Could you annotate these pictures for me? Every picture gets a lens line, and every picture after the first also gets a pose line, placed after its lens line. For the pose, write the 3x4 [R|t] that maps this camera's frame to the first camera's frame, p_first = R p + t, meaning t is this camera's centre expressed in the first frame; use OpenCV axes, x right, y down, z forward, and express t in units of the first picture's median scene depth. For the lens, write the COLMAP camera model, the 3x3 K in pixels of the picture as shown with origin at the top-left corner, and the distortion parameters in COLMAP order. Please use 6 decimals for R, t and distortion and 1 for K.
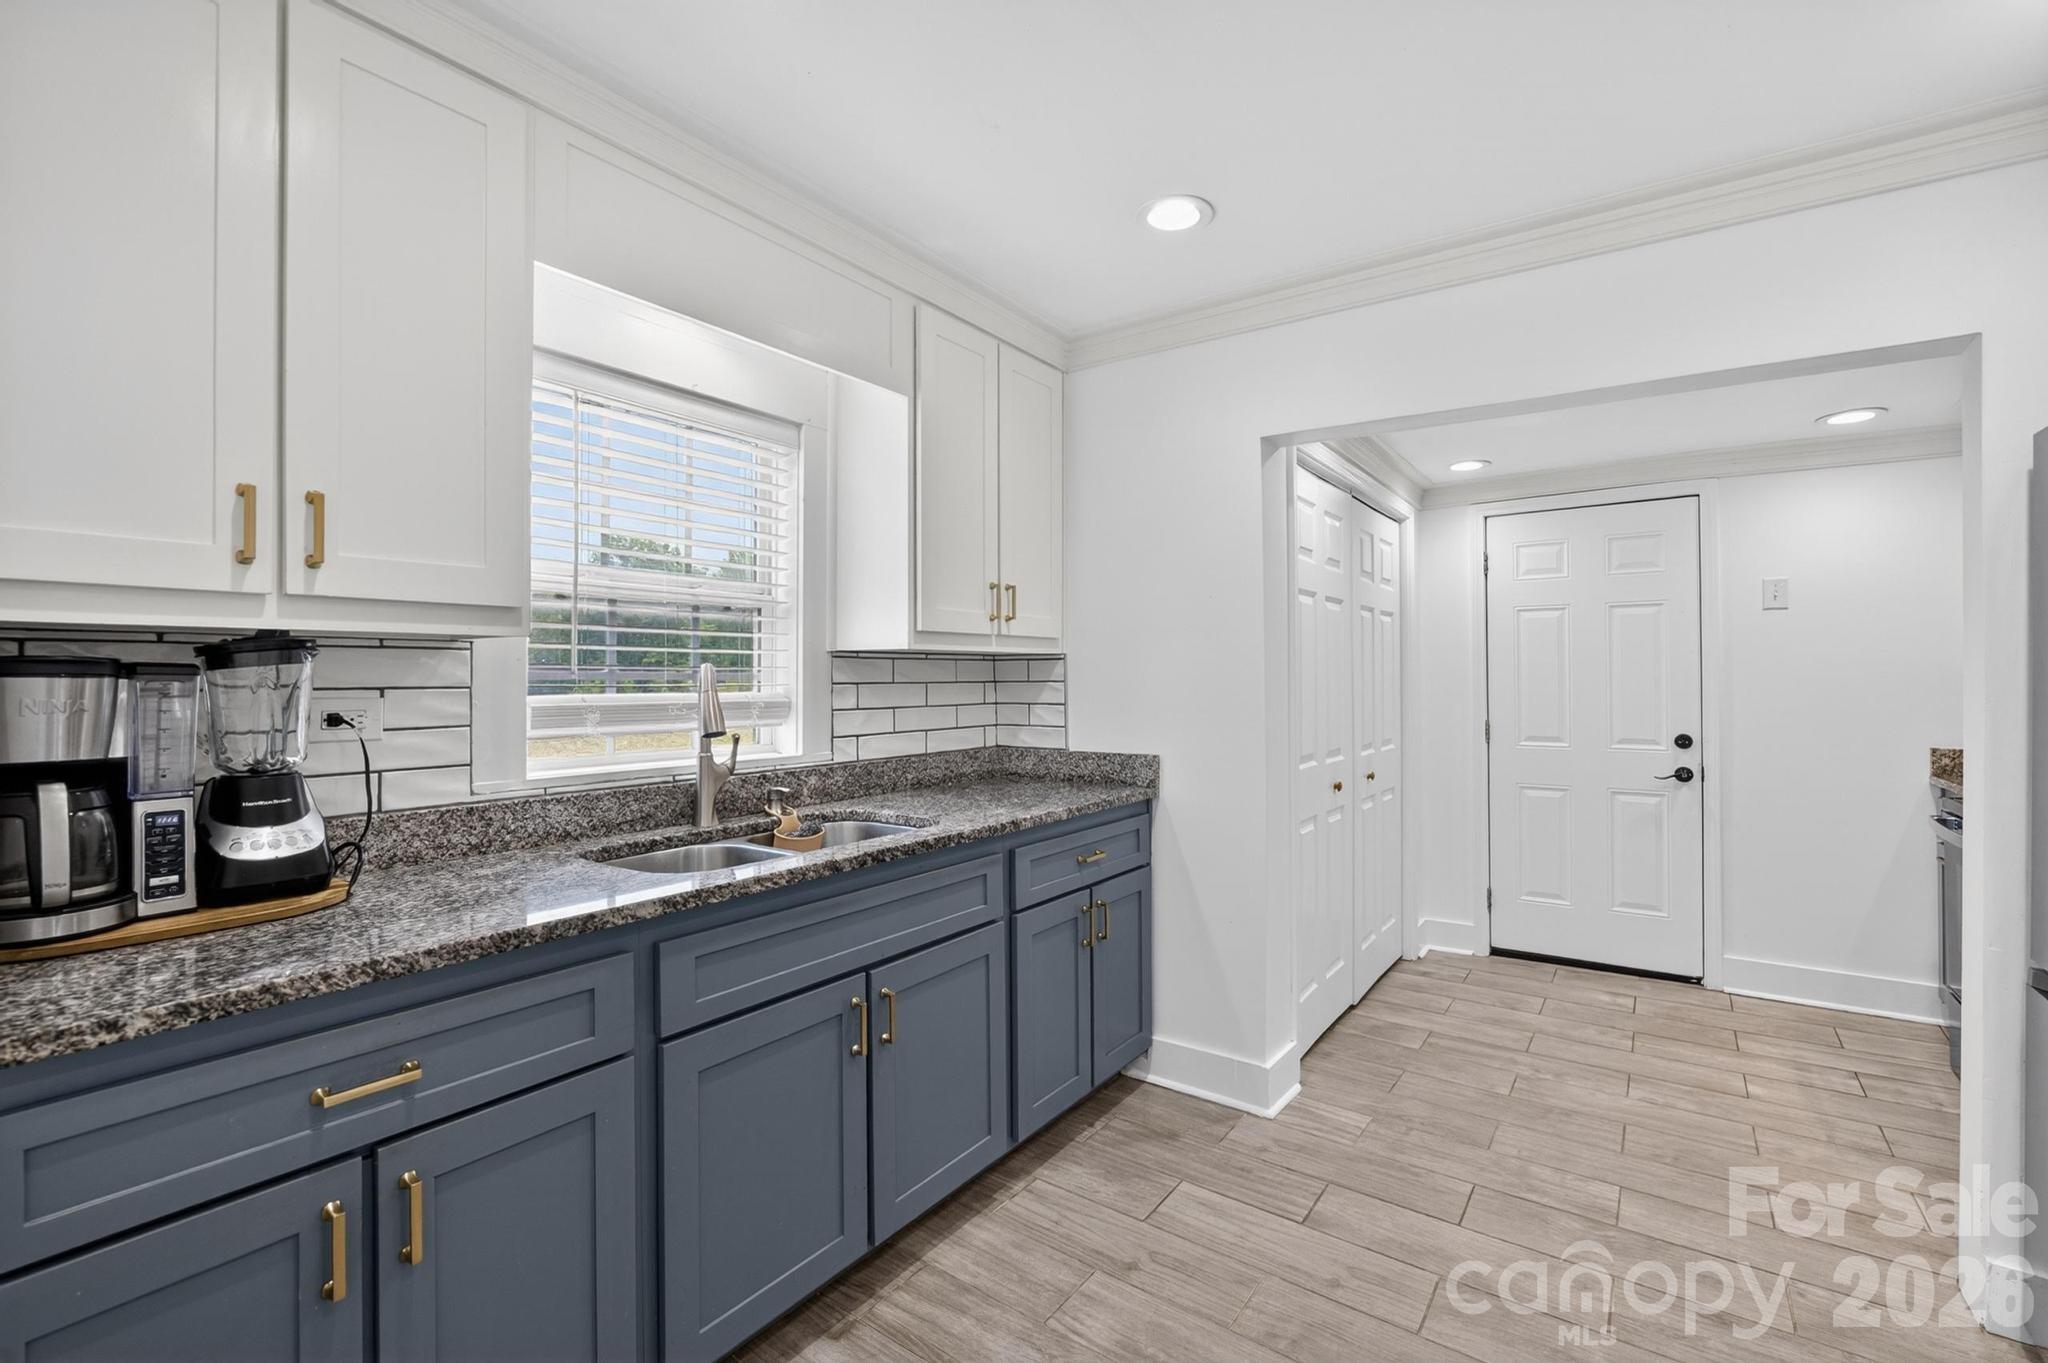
lens RADIAL K [[914.0, 0, 1027.0], [0, 914.0, 671.8], [0, 0, 1]] dist [0.002947, 0.000141]
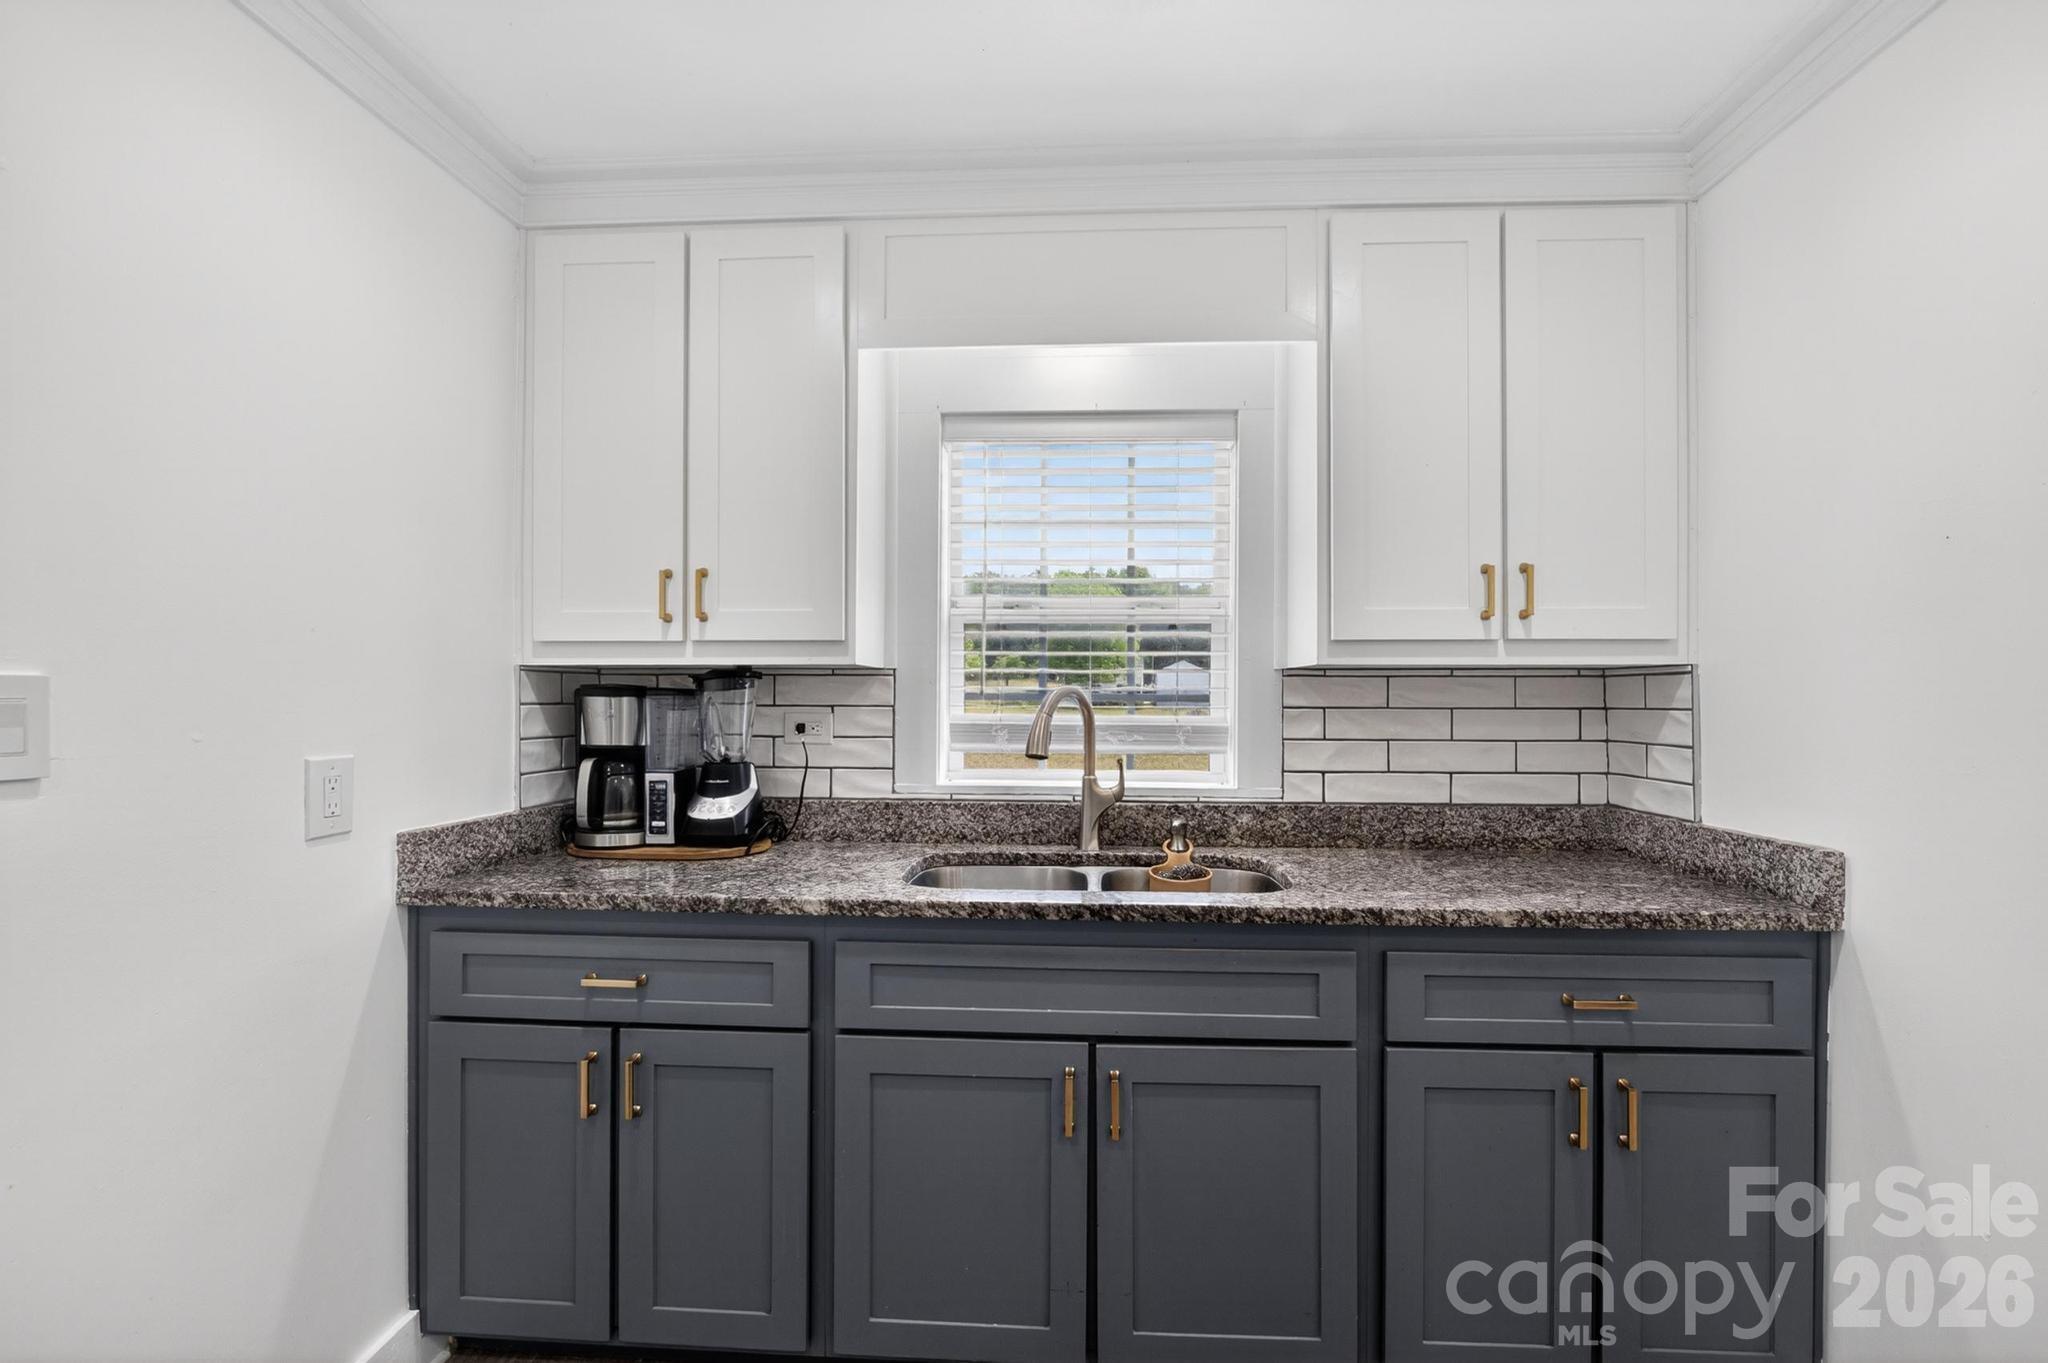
lens RADIAL K [[894.4, 0, 1033.3], [0, 894.4, 697.2], [0, 0, 1]] dist [-0.009557, 0.000364]
pose [[0.526585, 0.004002, -0.850113, 0.435372], [-0.000577, 0.999990, 0.004350, -0.000207], [0.850122, -0.001800, 0.526582, 0.440191]]
